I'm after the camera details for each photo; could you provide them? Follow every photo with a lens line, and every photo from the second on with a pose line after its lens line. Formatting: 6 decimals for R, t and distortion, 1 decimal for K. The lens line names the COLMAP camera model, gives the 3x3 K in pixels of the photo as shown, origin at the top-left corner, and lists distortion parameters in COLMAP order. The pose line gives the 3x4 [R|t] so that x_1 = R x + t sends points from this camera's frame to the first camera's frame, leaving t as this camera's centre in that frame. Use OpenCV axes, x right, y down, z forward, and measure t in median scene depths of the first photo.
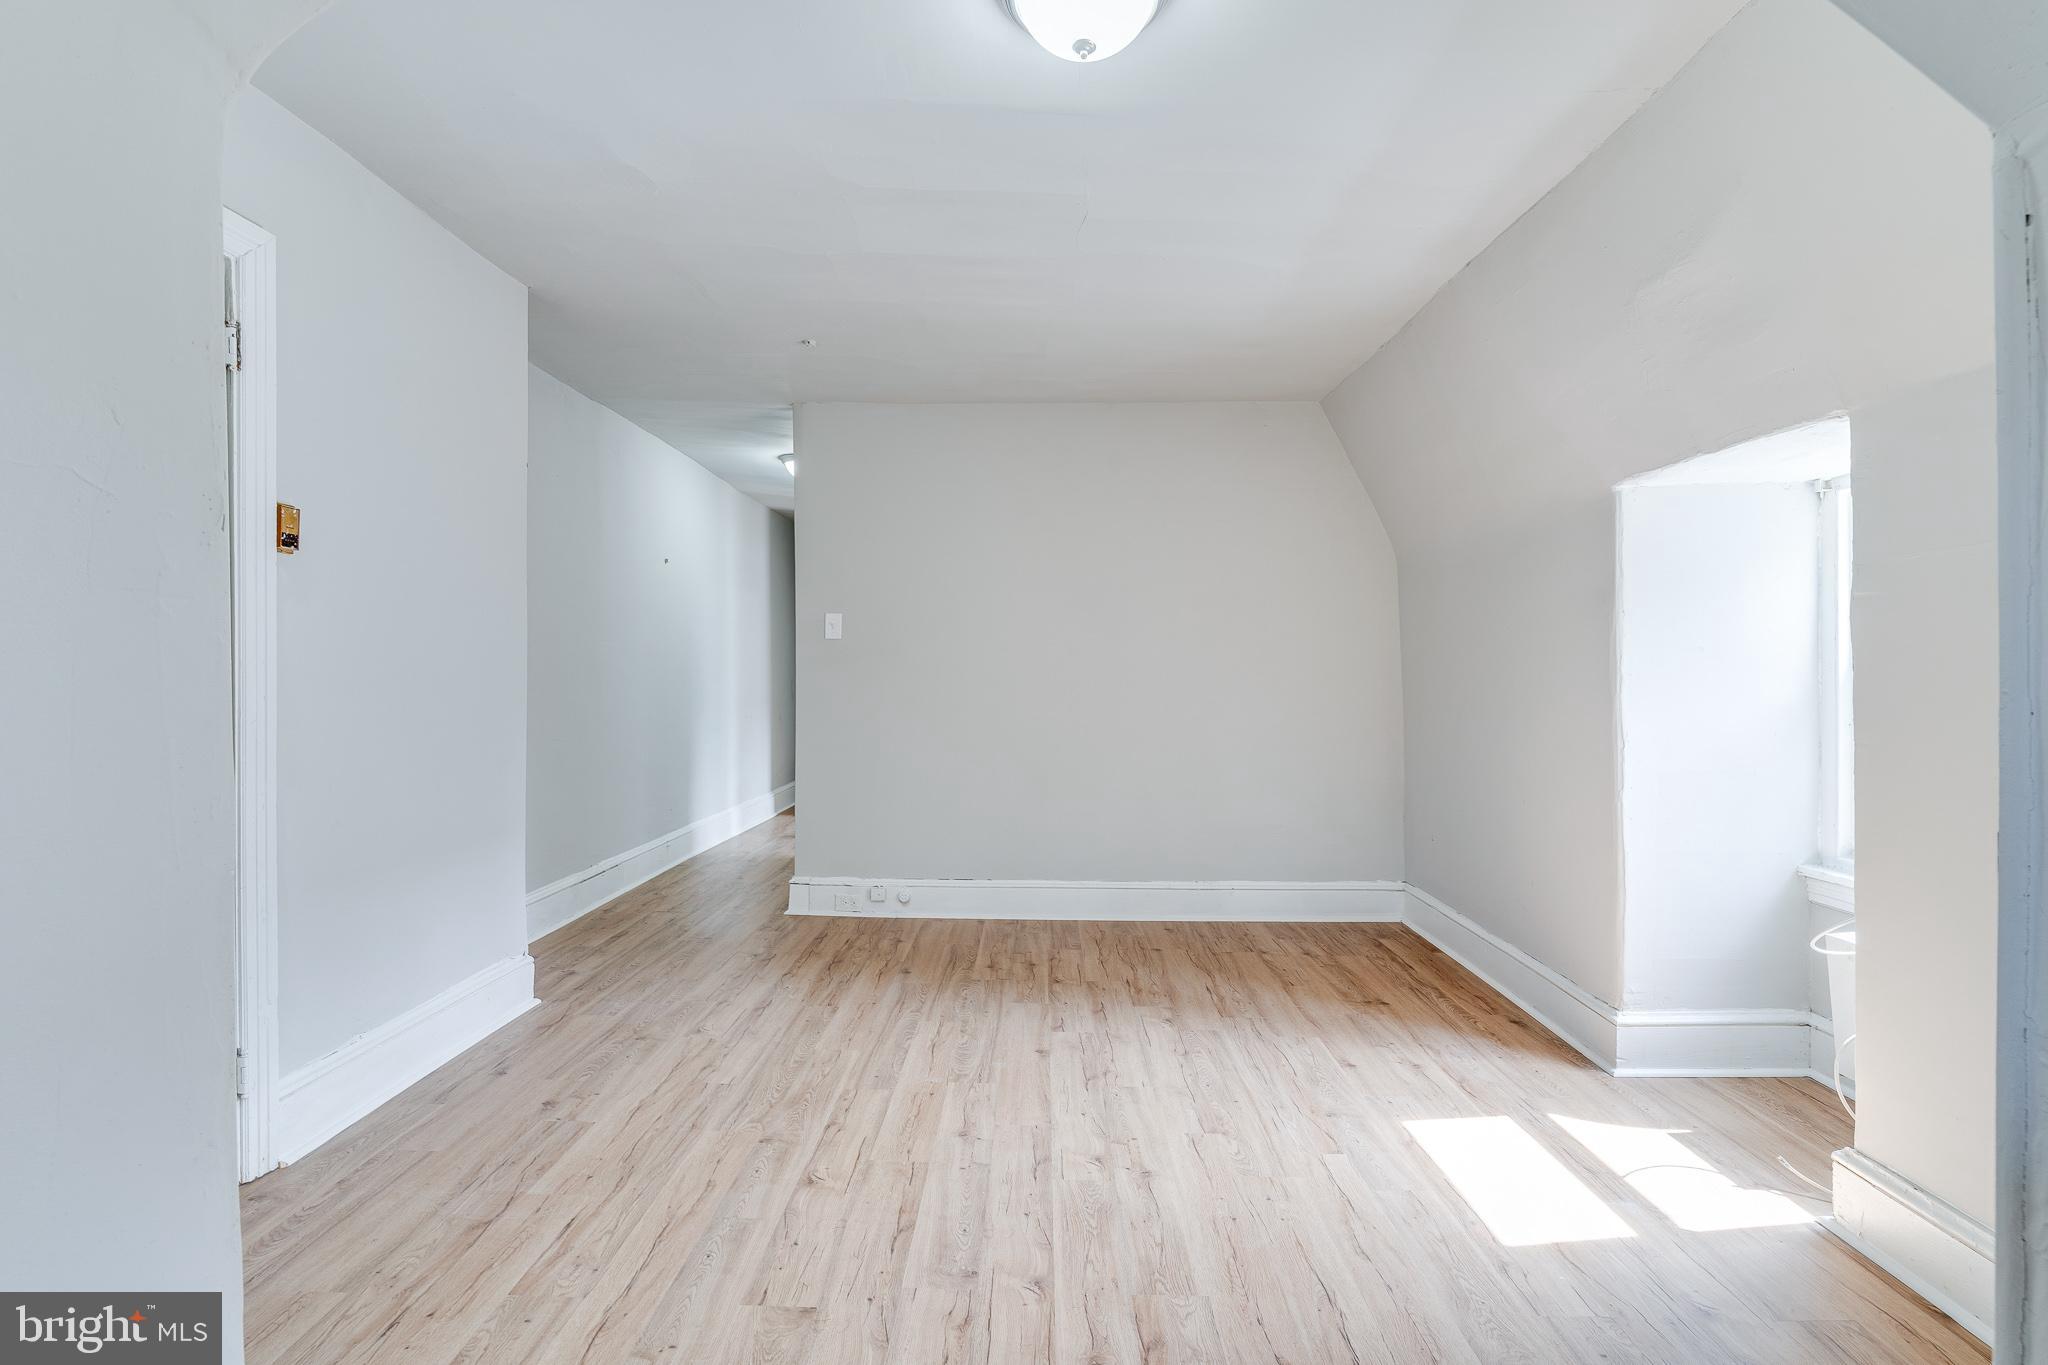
lens RADIAL K [[984.7, 0, 1030.8], [0, 984.7, 680.7], [0, 0, 1]] dist [-0.001582, -0.000600]
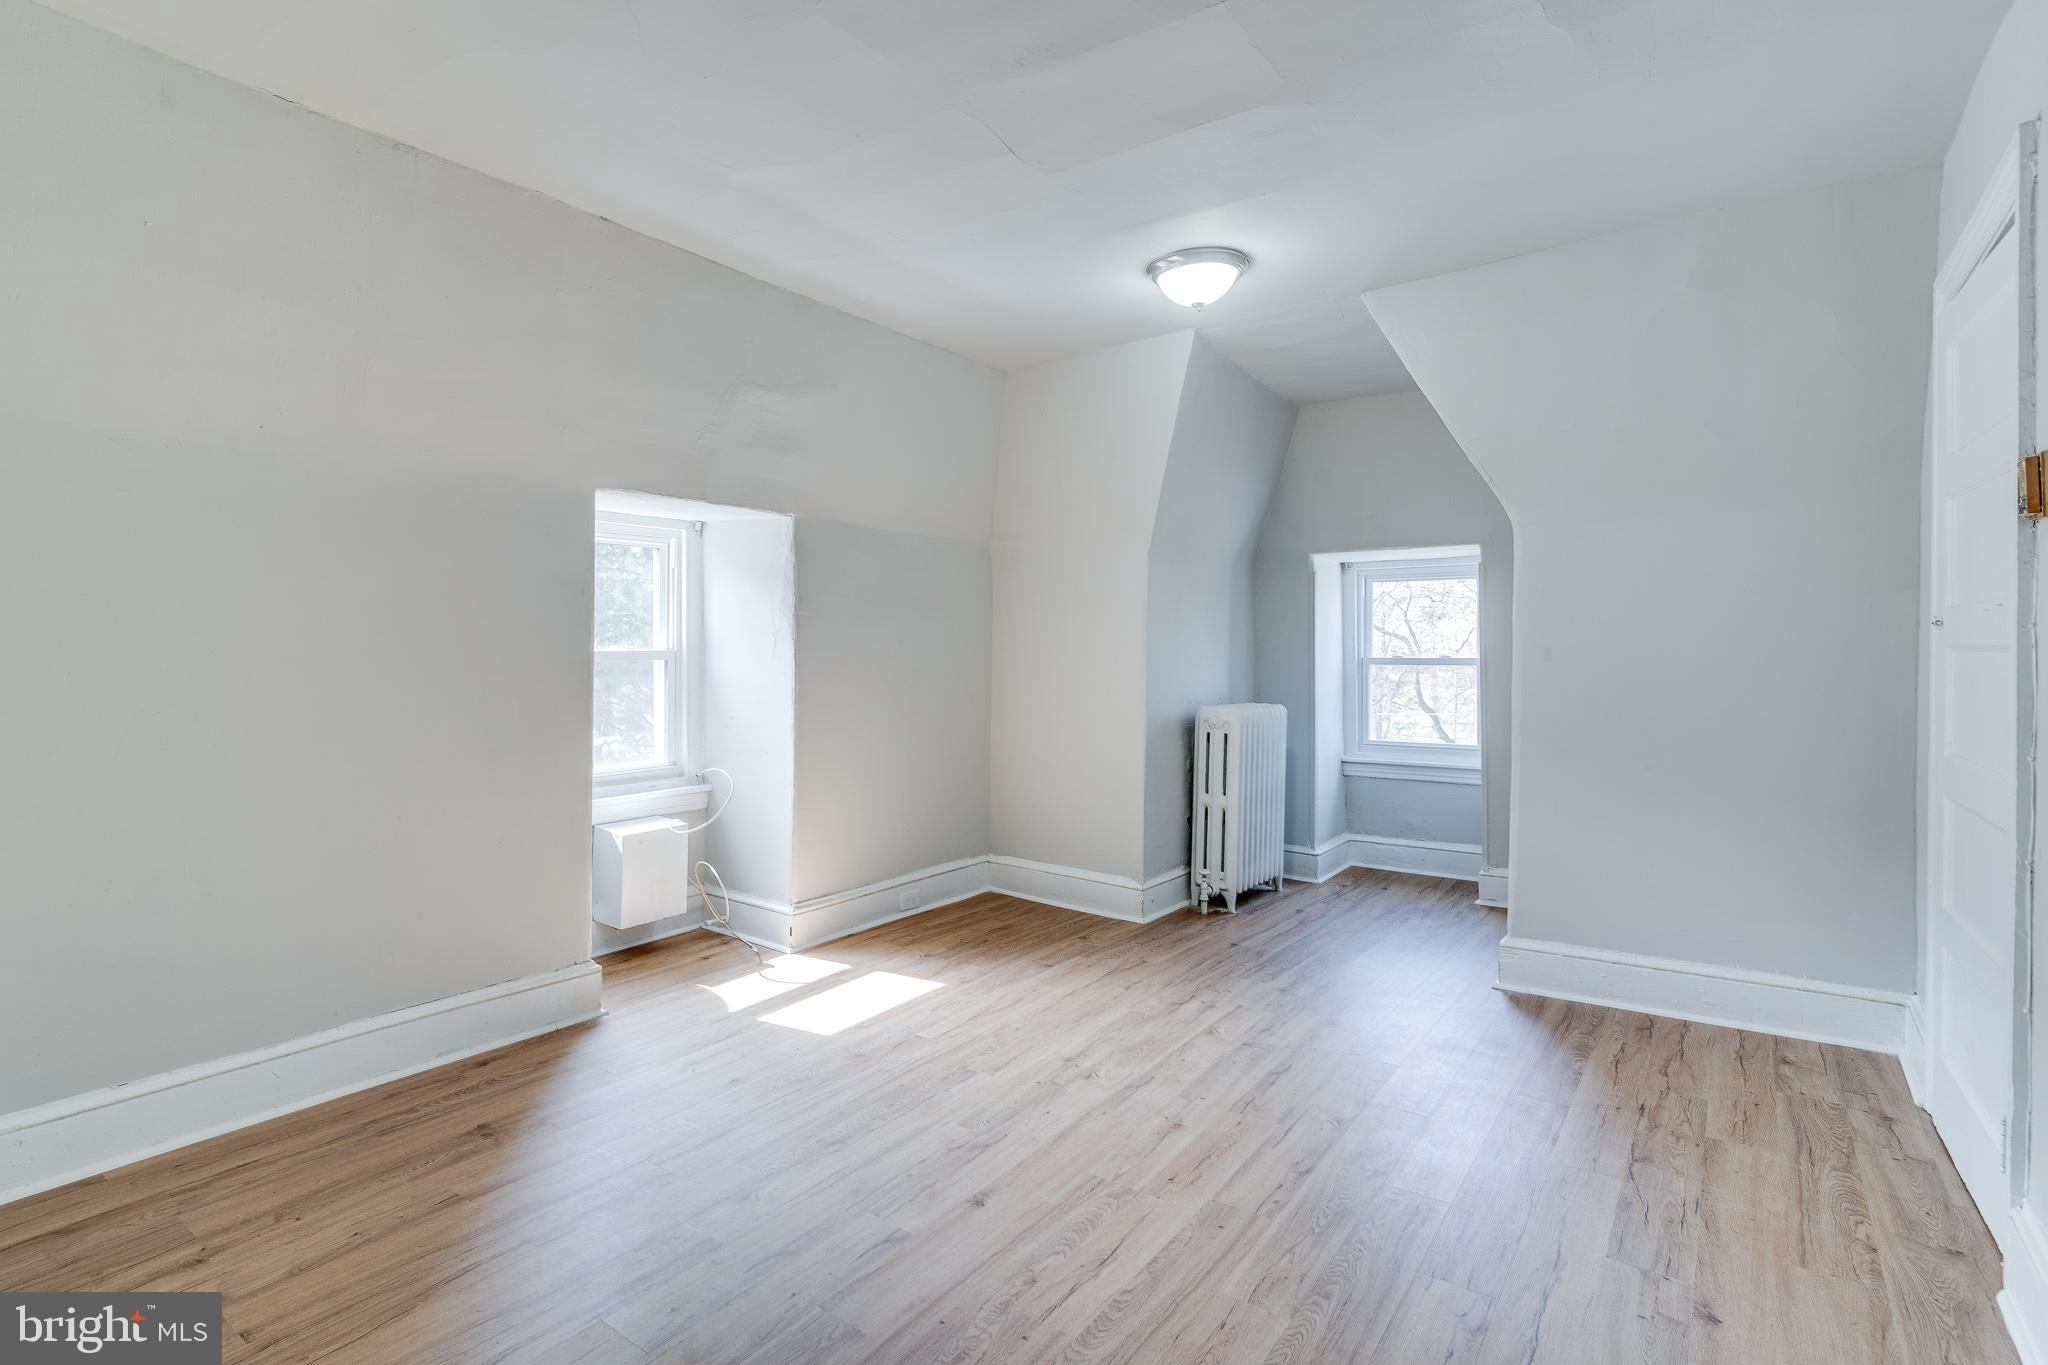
lens RADIAL K [[988.8, 0, 1022.8], [0, 988.8, 636.6], [0, 0, 1]] dist [0.000260, 0.000356]
pose [[-0.815216, -0.003231, 0.579148, -0.446020], [-0.000663, 0.999989, 0.004644, -0.034756], [-0.579157, 0.003402, -0.815209, 1.634004]]
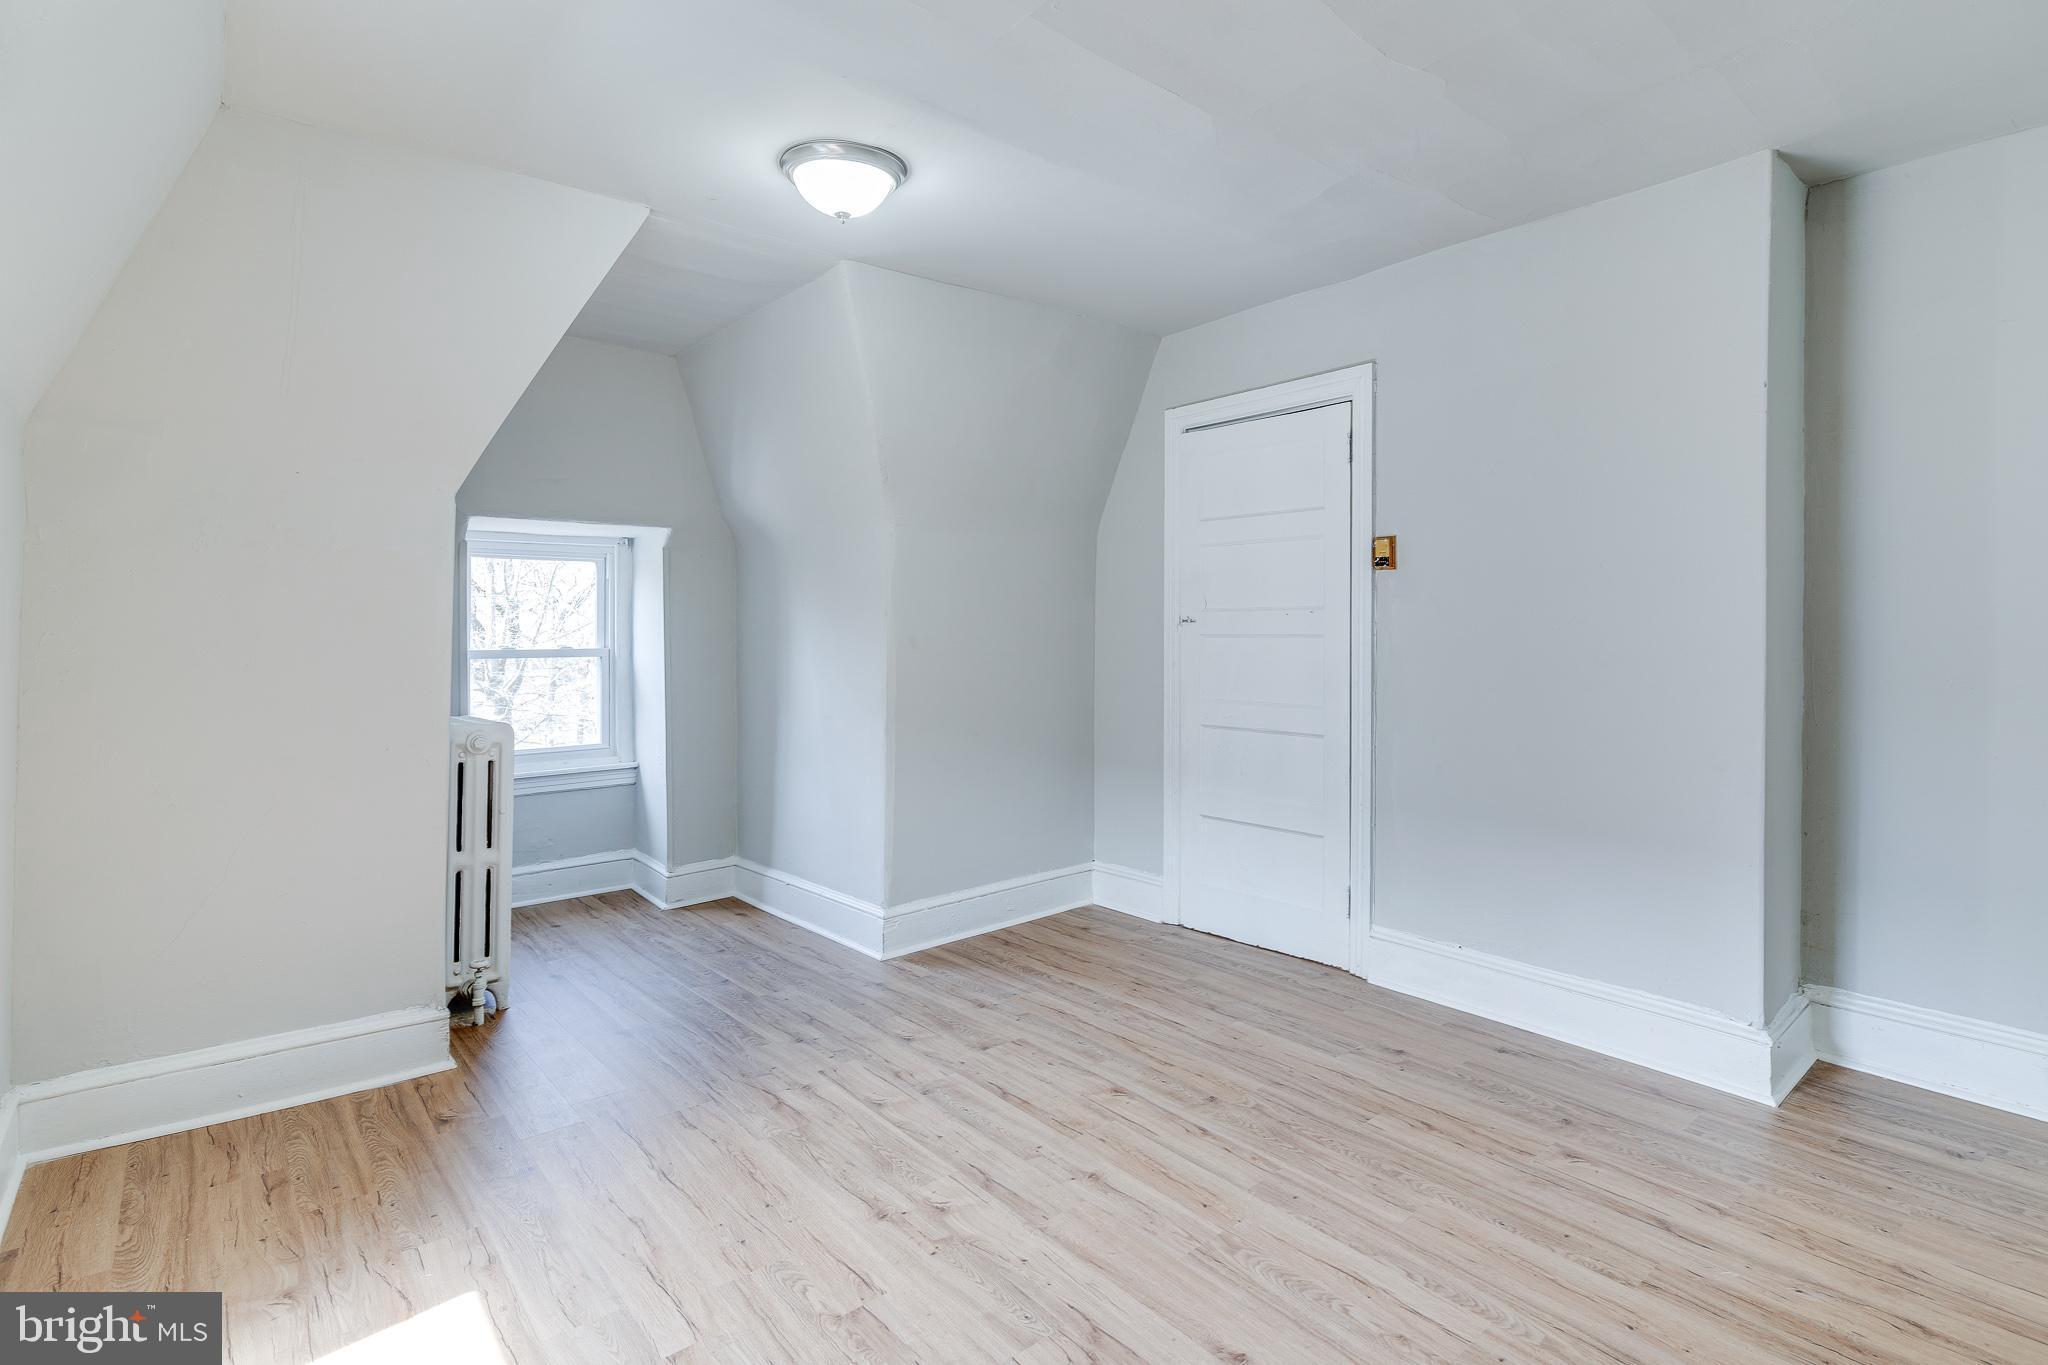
lens RADIAL K [[999.8, 0, 1020.5], [0, 999.8, 622.2], [0, 0, 1]] dist [0.002035, 0.000773]
pose [[-0.765317, -0.013549, -0.643511, 0.487702], [-0.011258, 0.999907, -0.007664, -0.026835], [0.643555, 0.001379, -0.765399, 1.411422]]
